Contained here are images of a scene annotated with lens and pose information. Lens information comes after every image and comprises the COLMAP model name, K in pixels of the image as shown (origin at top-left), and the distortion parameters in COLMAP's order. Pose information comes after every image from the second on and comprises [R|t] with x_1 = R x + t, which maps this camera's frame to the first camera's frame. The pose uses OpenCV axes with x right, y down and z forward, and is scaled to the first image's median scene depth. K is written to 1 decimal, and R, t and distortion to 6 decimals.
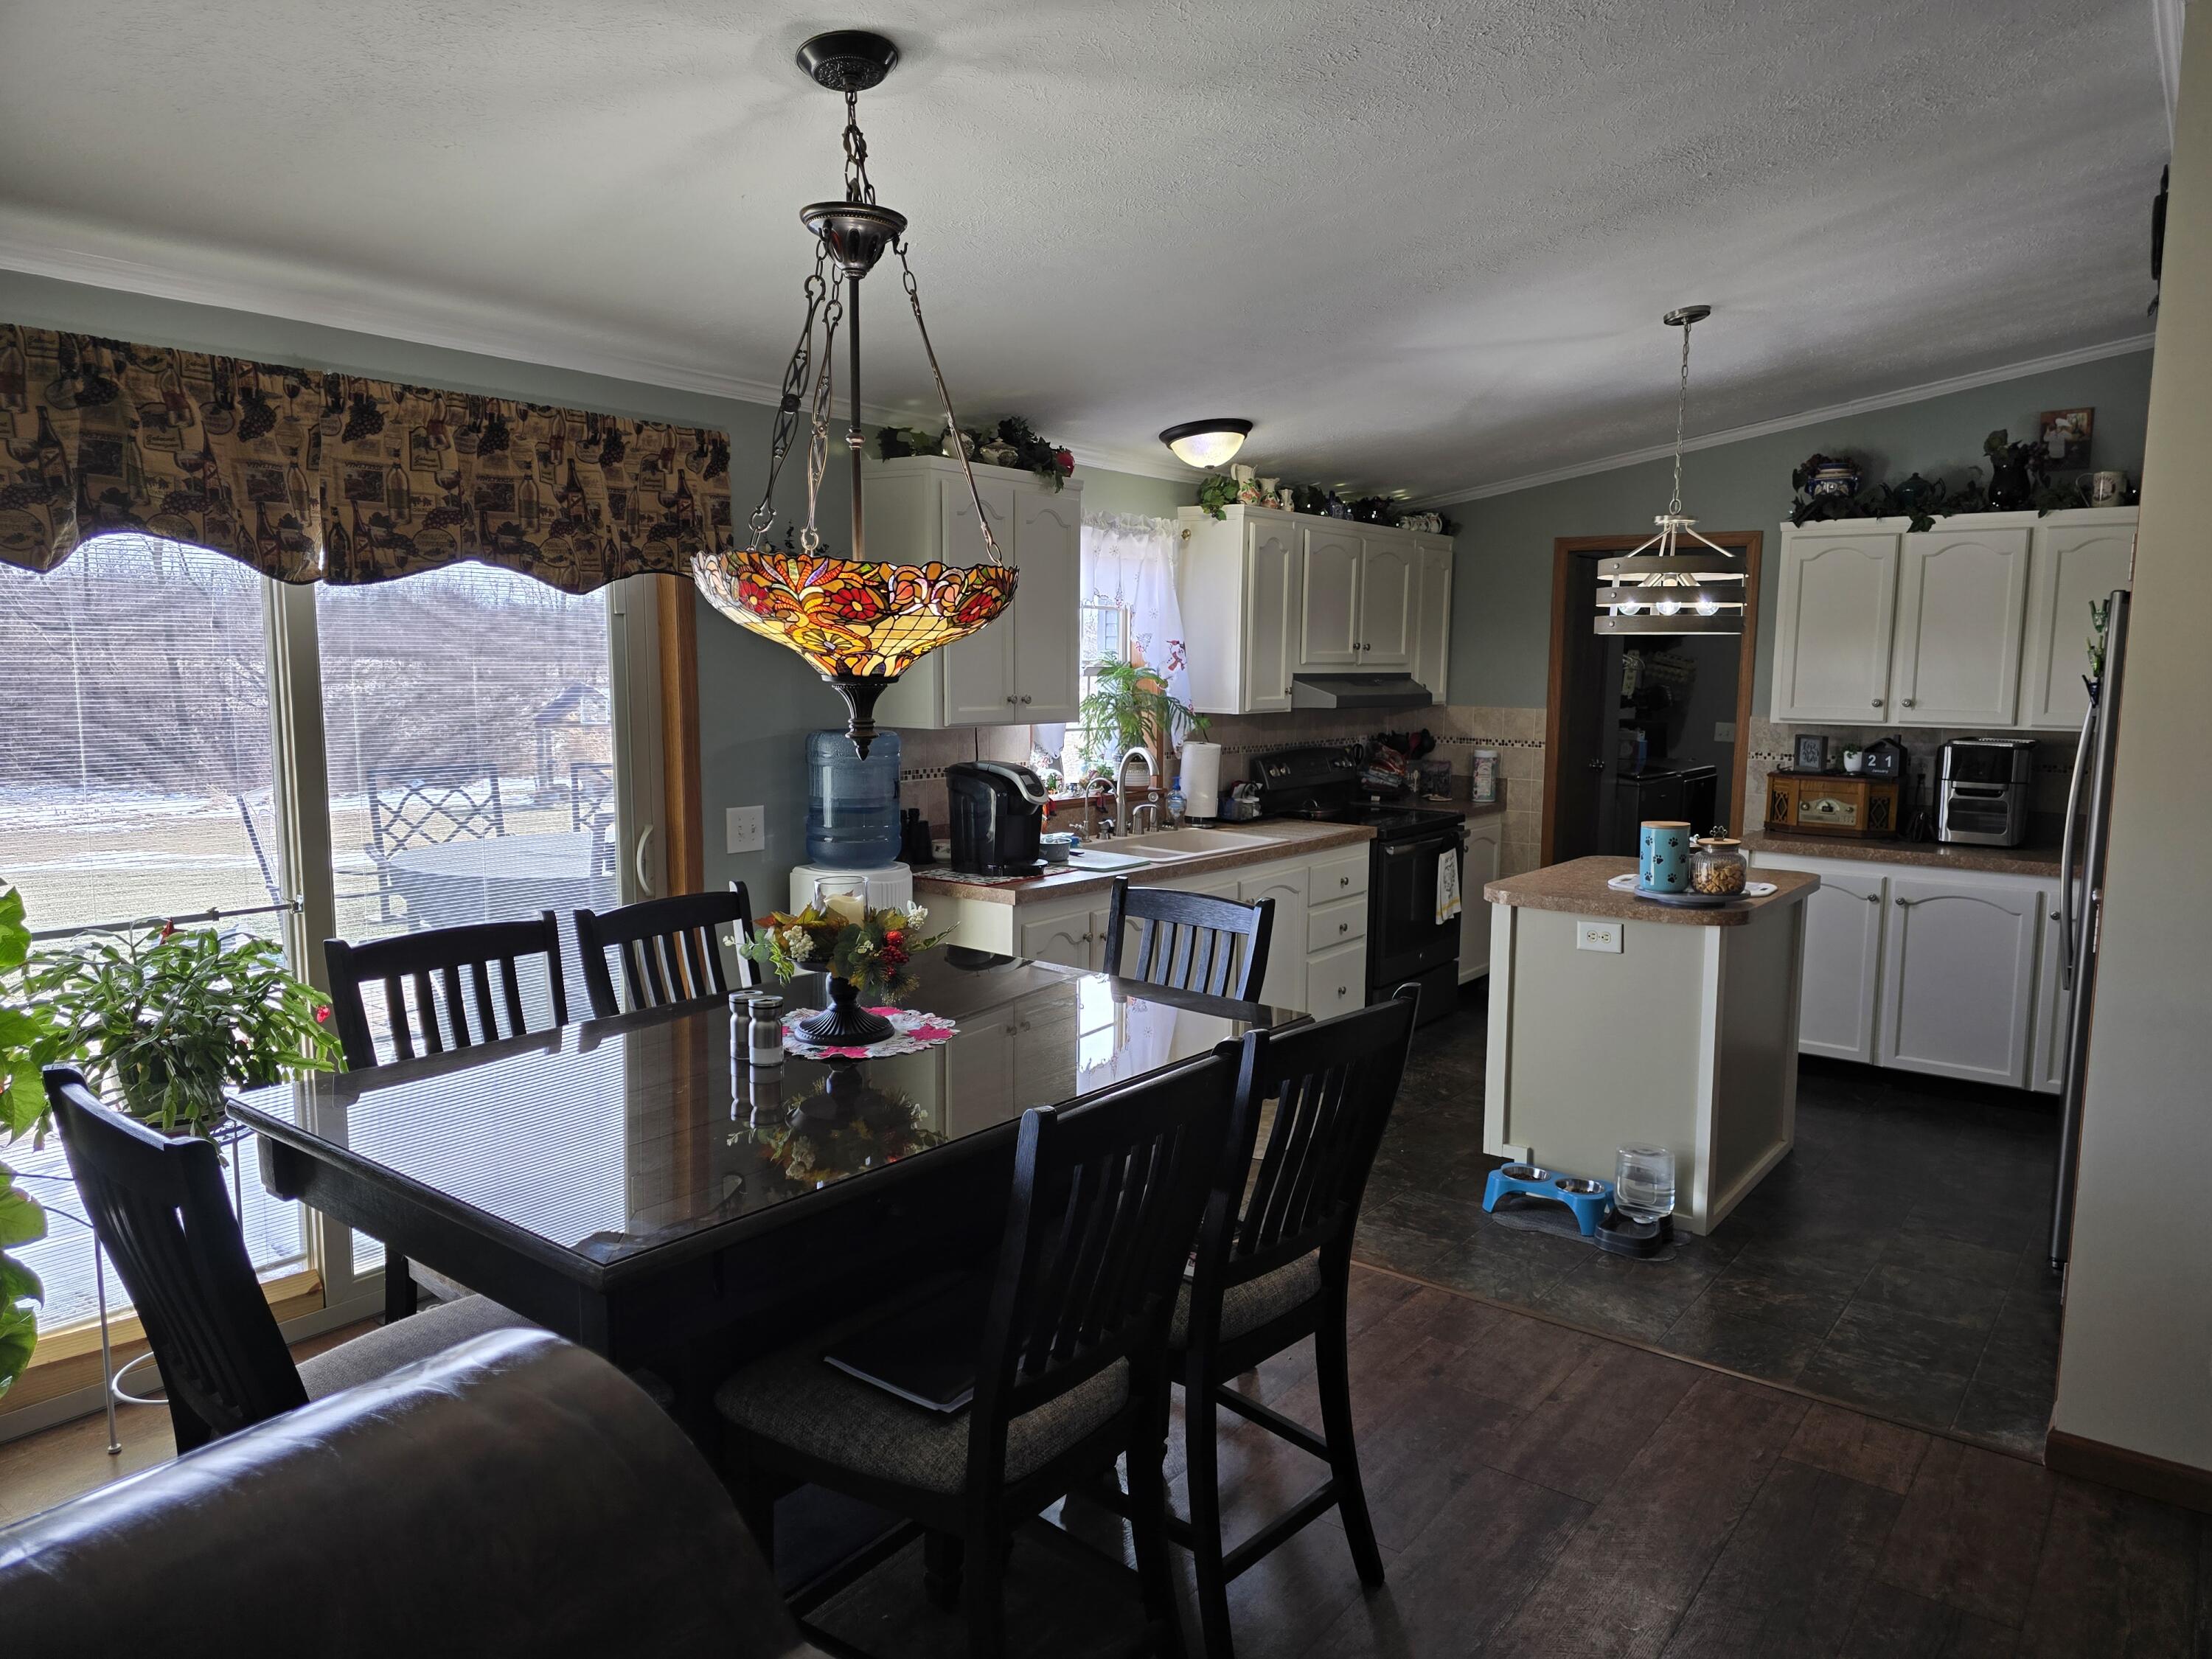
lens RADIAL K [[1465.3, 0, 1106.0], [0, 1465.3, 829.5], [0, 0, 1]] dist [0.060290, -0.117261]
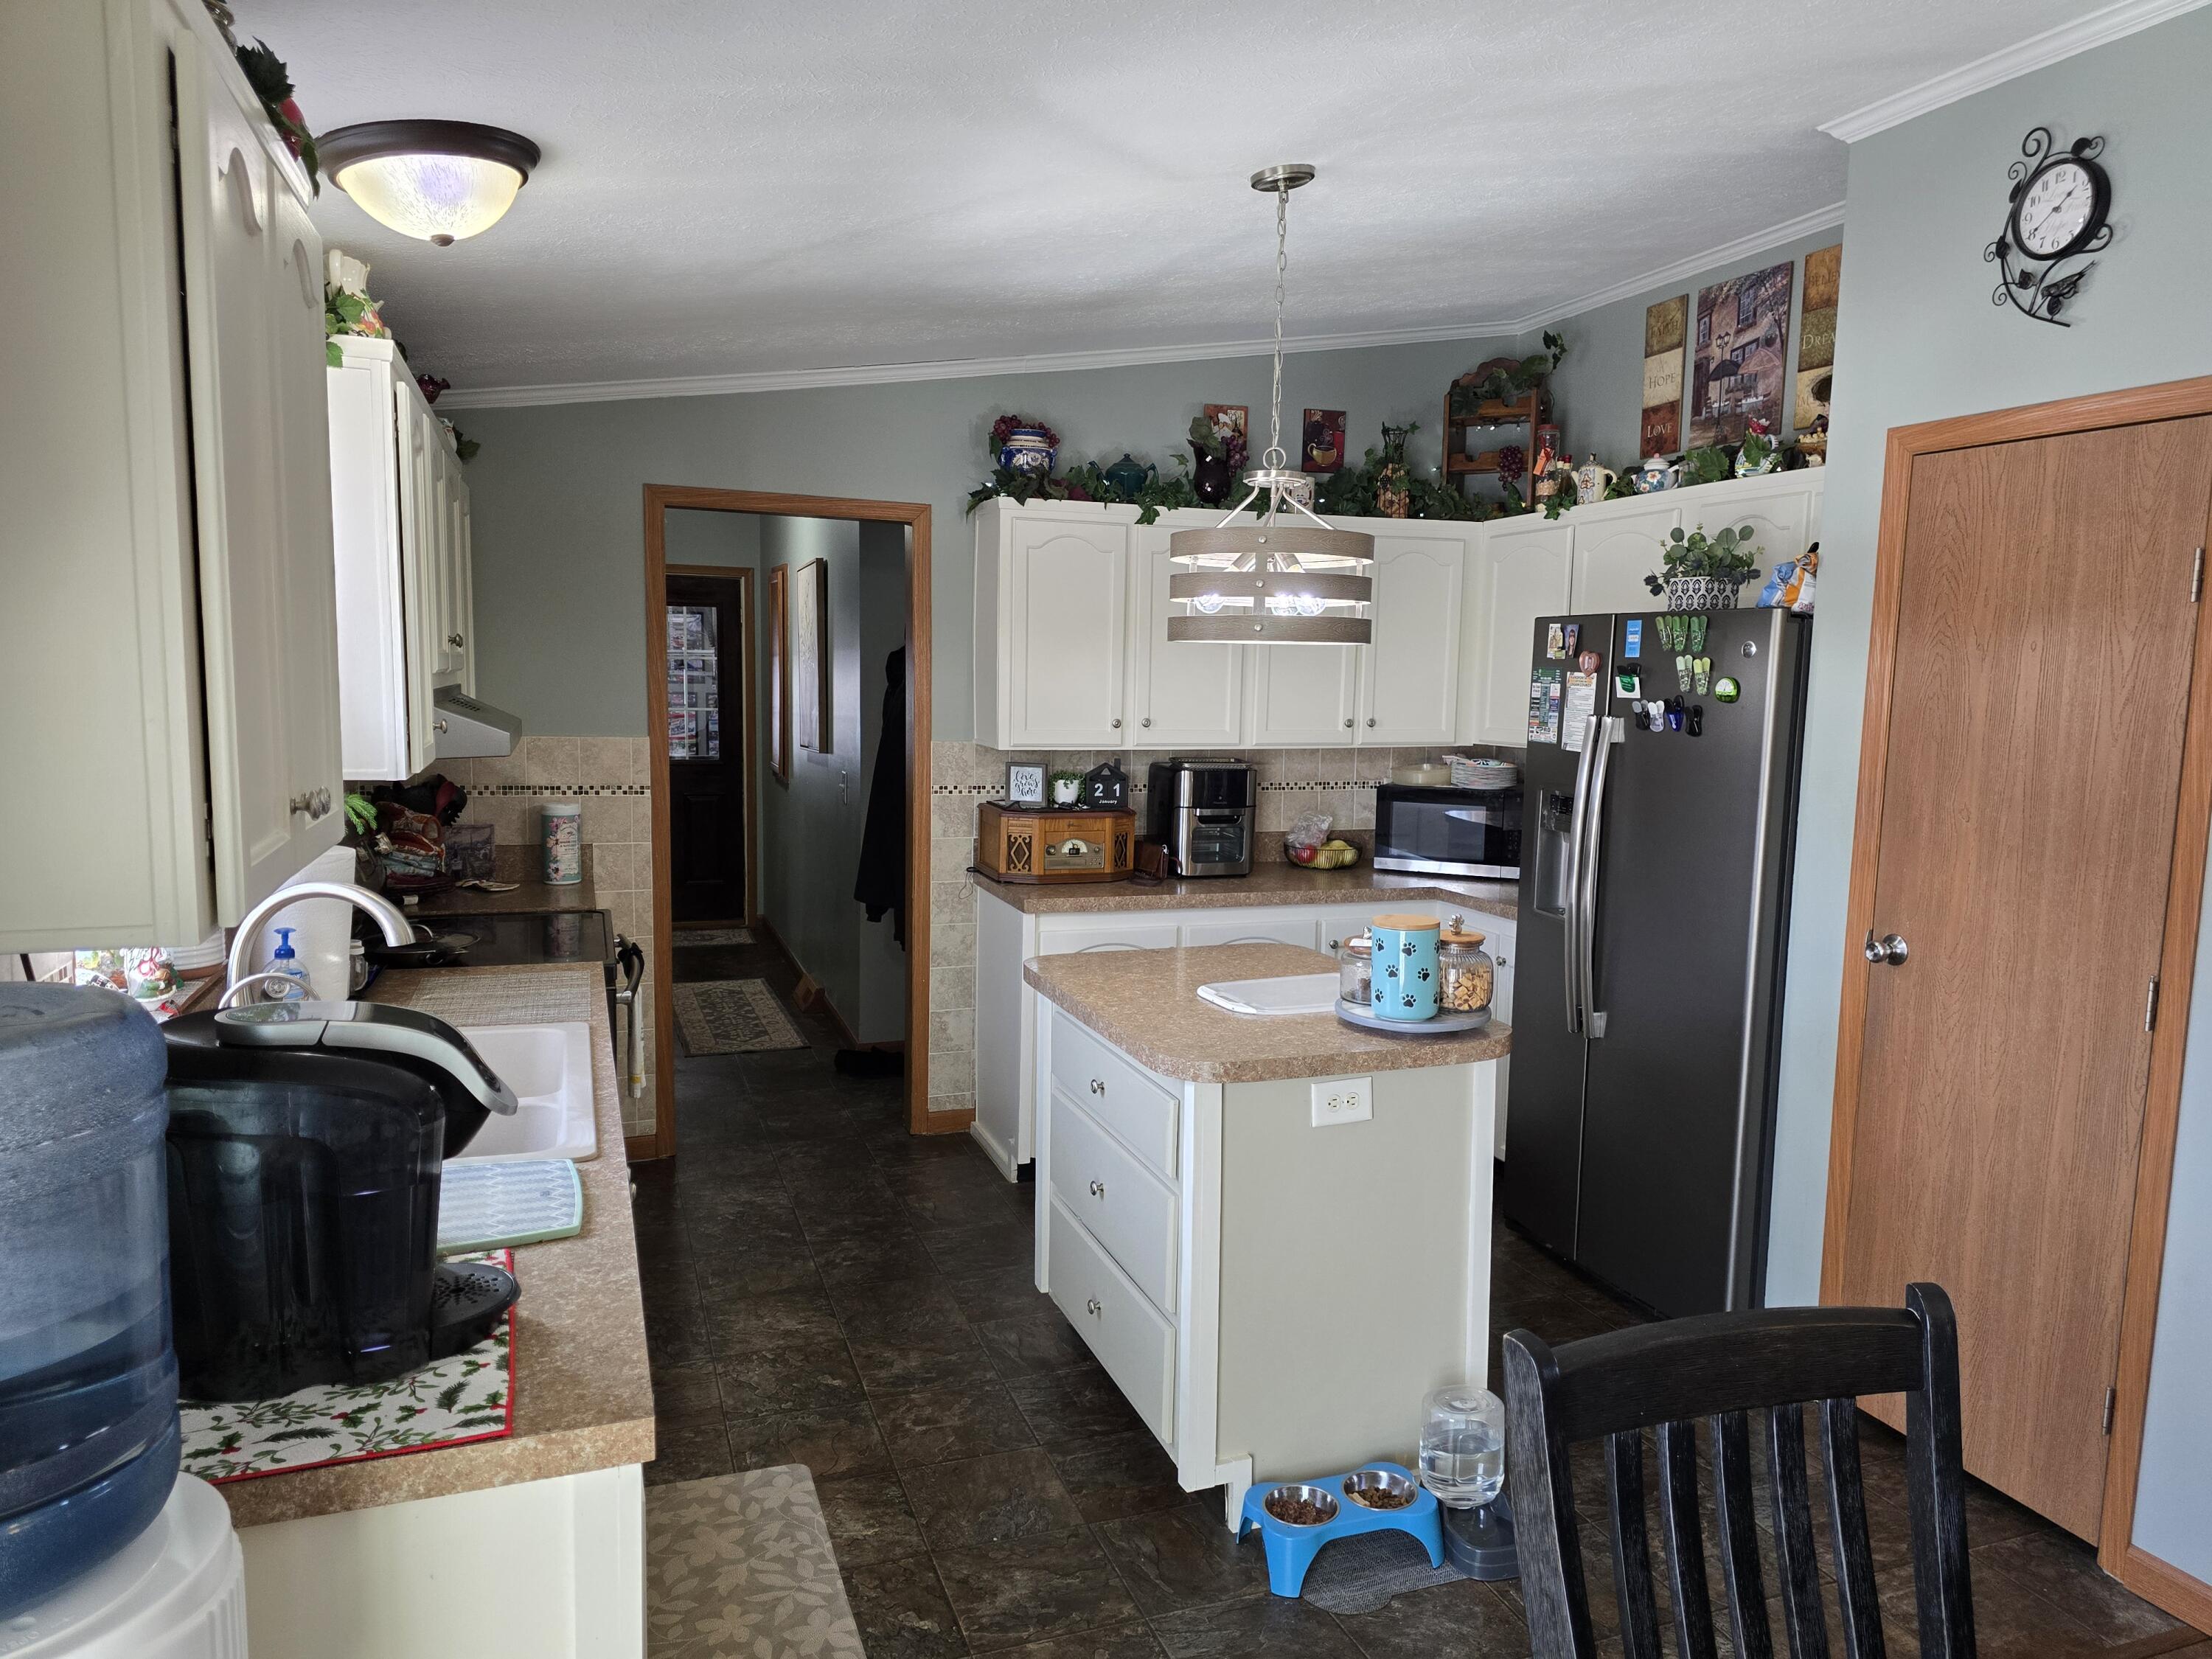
lens RADIAL K [[1465.3, 0, 1106.0], [0, 1465.3, 829.5], [0, 0, 1]] dist [0.060290, -0.117261]
pose [[0.519851, -0.090042, 0.849498, -0.201214], [0.083437, 0.995027, 0.054408, -0.069916], [-0.850172, 0.042596, 0.524779, 0.554906]]
